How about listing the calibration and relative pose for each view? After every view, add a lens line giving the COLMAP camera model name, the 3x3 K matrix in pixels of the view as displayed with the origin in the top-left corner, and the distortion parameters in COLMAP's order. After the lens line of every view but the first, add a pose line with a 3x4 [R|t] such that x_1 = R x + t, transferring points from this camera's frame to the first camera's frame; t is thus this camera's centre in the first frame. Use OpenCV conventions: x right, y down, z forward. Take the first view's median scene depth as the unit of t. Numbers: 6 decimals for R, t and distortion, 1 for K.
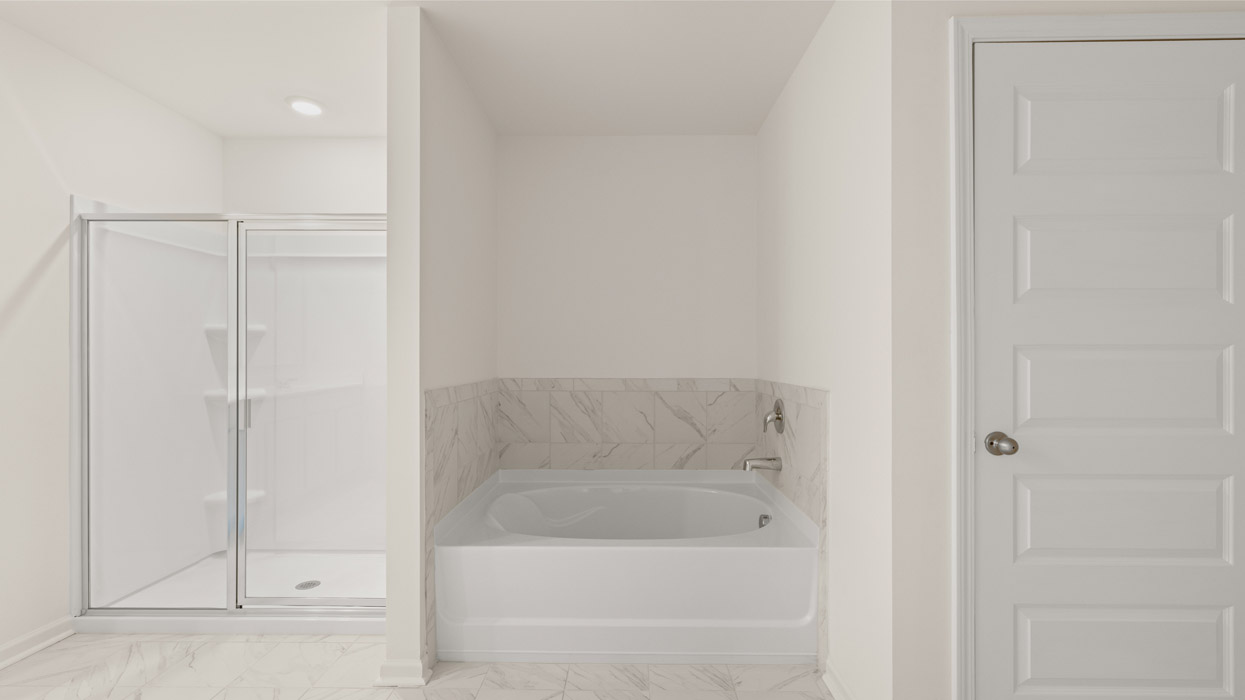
lens RADIAL K [[528.3, 0, 623.5], [0, 528.3, 349.6], [0, 0, 1]] dist [0.003690, 0.000320]
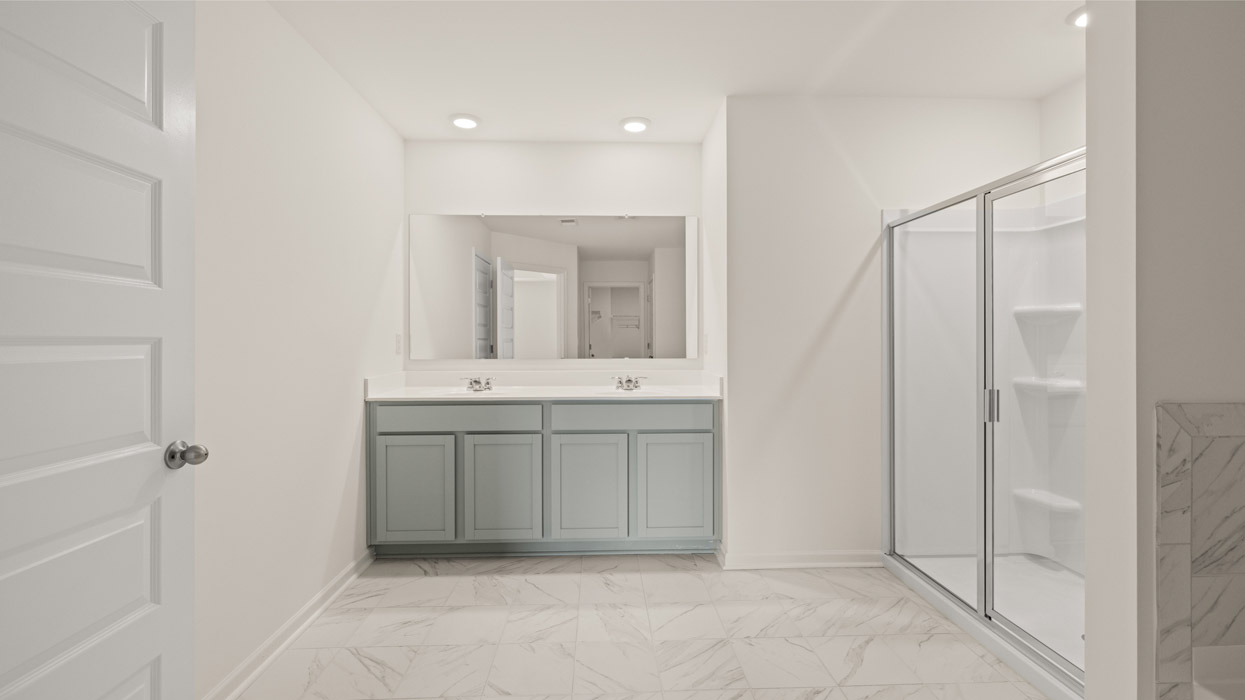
lens RADIAL K [[528.3, 0, 618.0], [0, 528.3, 343.0], [0, 0, 1]] dist [0.003690, 0.000320]
pose [[0.055599, 0.005841, -0.998436, 0.147495], [0.013217, 0.999891, 0.006586, 0.000599], [0.998366, -0.013562, 0.055516, 0.321683]]
